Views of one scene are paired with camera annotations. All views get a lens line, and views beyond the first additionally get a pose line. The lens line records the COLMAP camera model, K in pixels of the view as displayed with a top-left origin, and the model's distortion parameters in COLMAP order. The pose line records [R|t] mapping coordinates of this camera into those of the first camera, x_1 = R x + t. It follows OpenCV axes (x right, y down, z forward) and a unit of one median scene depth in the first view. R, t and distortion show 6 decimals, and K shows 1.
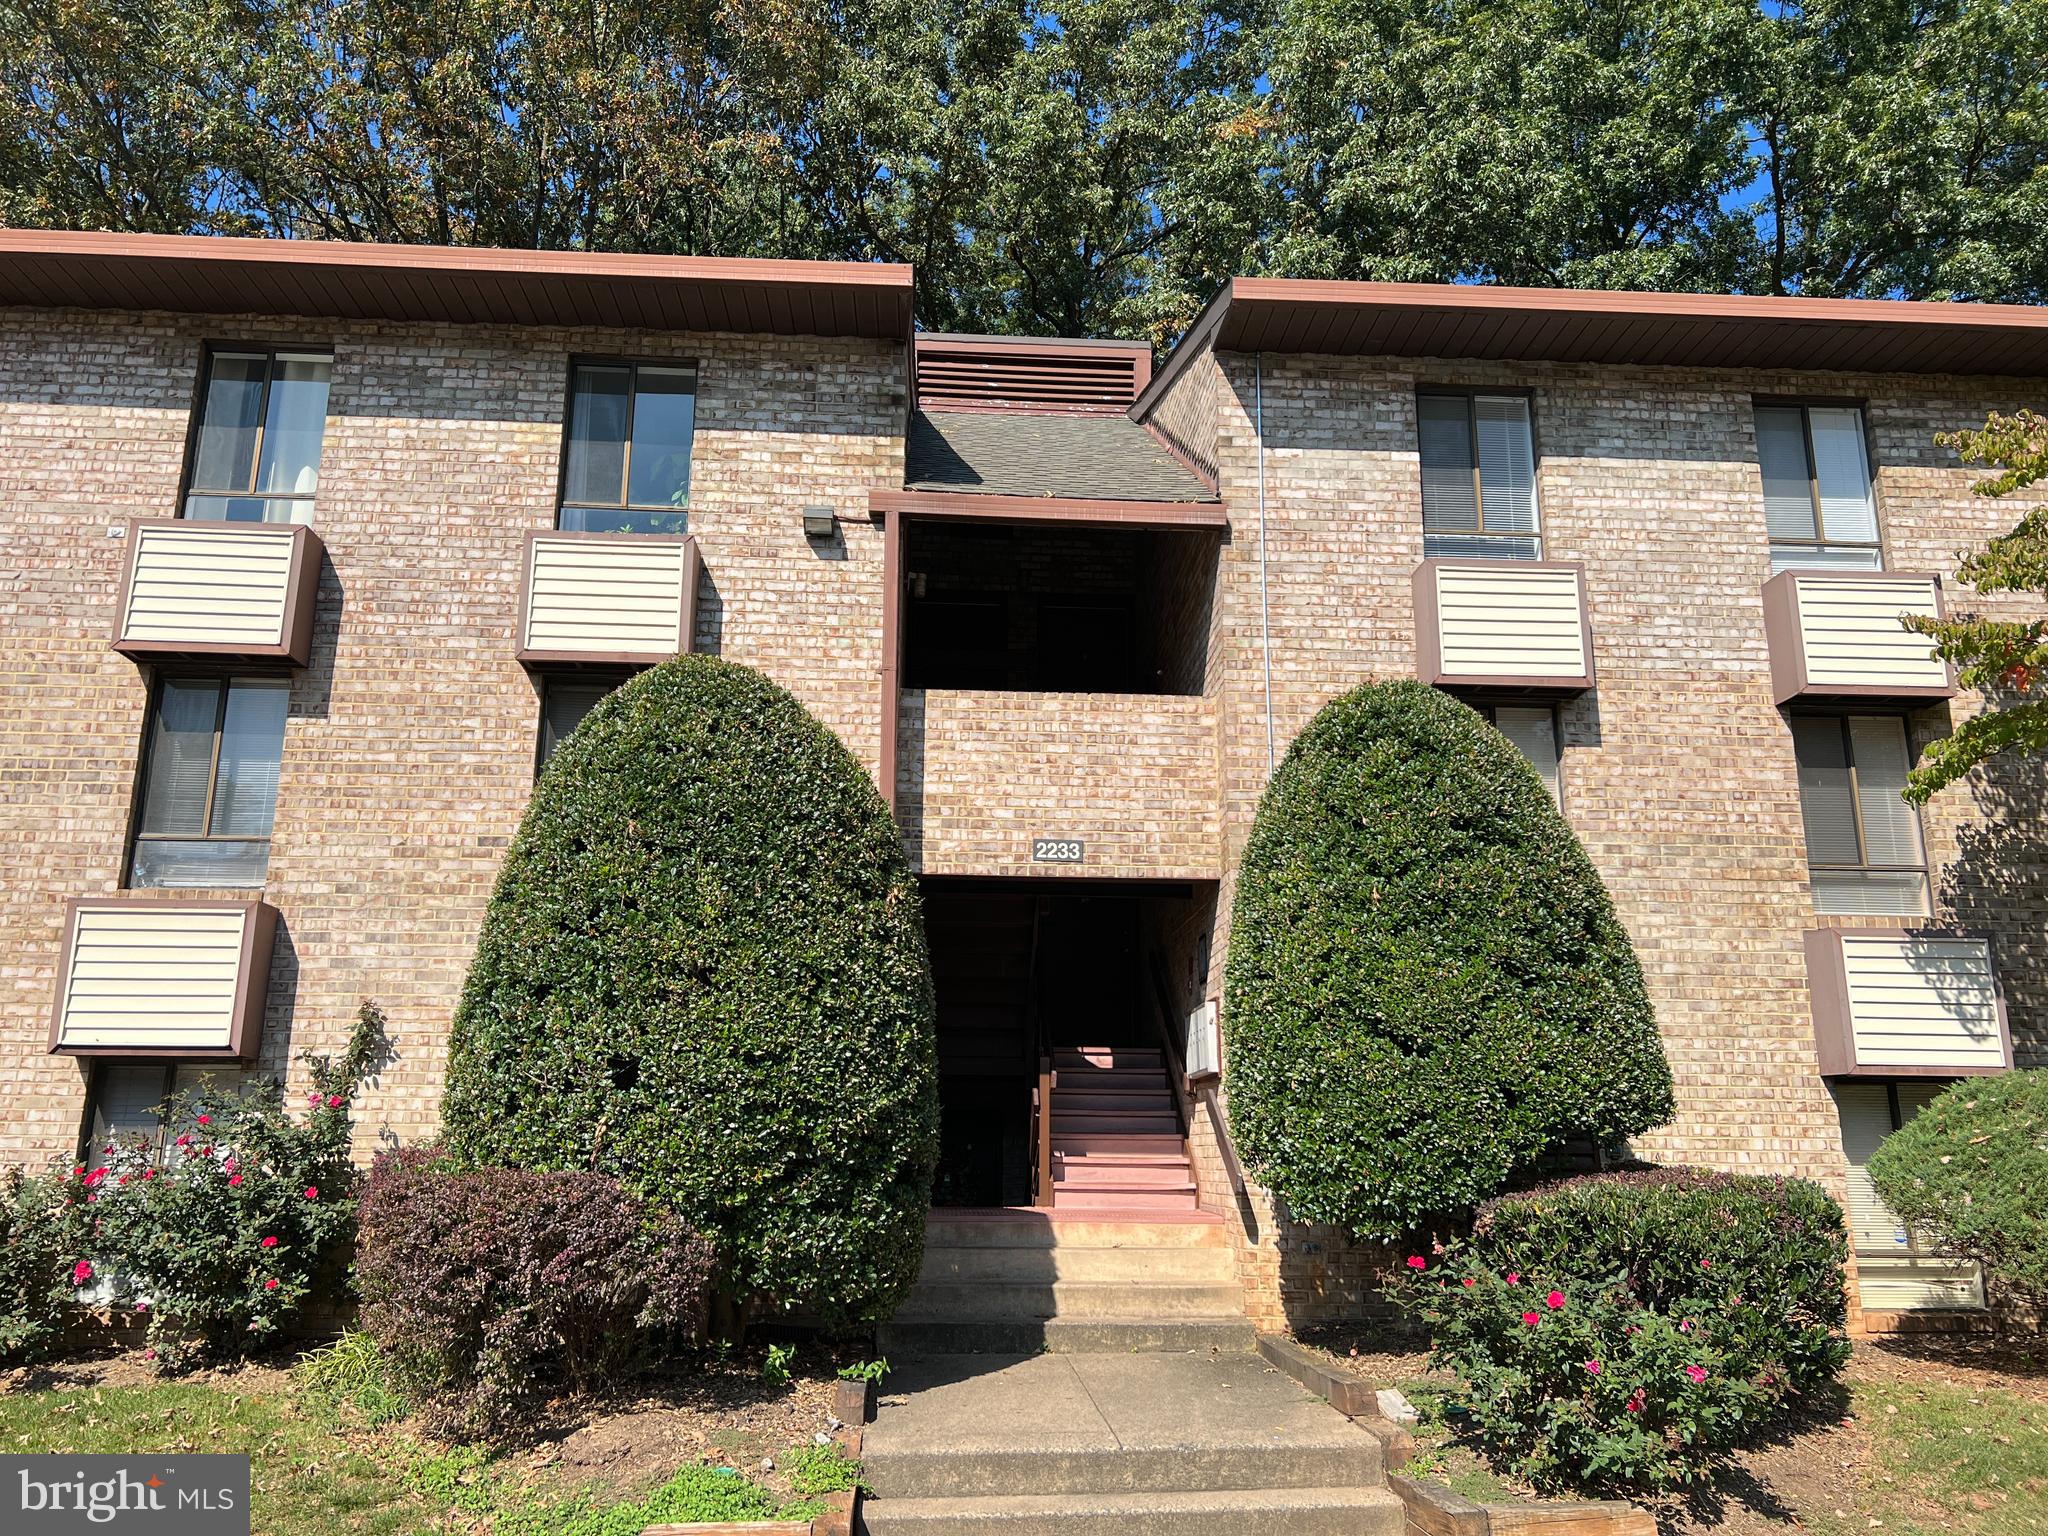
lens RADIAL K [[1528.6, 0, 1029.1], [0, 1528.6, 757.4], [0, 0, 1]] dist [0.102693, -0.255567]
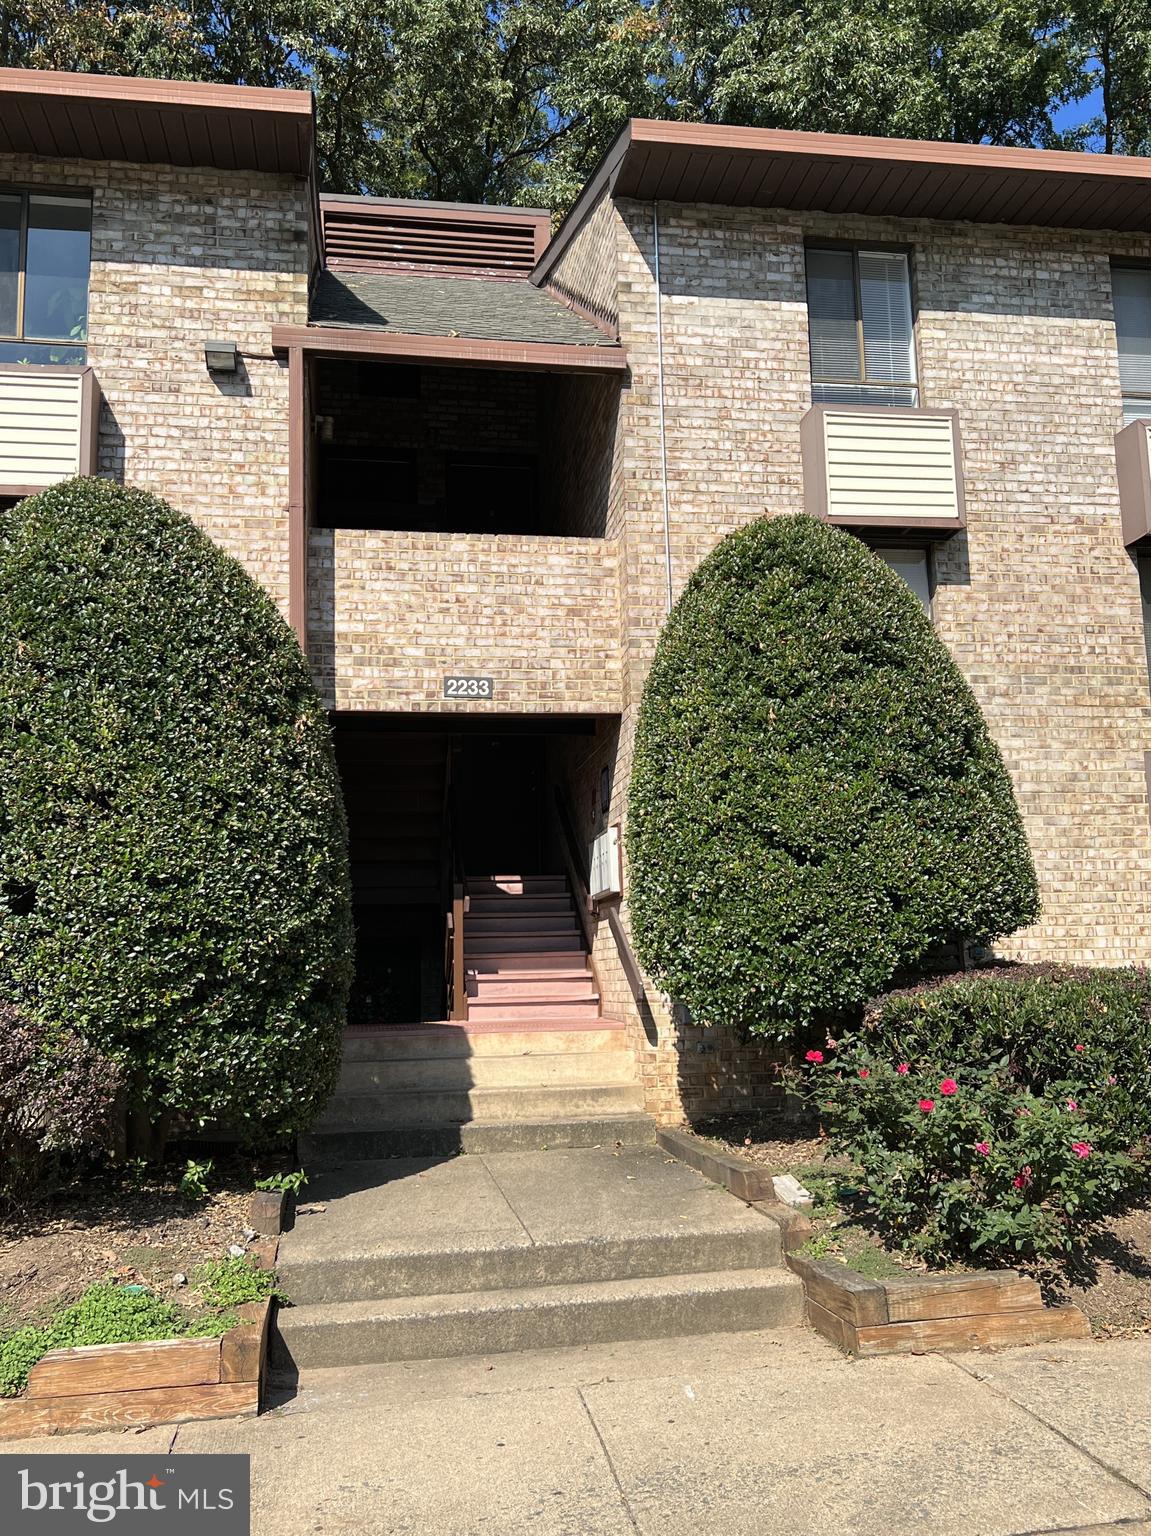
lens RADIAL K [[1245.1, 0, 575.5], [0, 1245.1, 768.0], [0, 0, 1]] dist [0.089035, -0.213340]
pose [[0.994966, -0.014782, 0.099119, 0.007954], [0.006933, 0.996845, 0.079072, 0.056065], [-0.099975, -0.077987, 0.991929, 0.165399]]
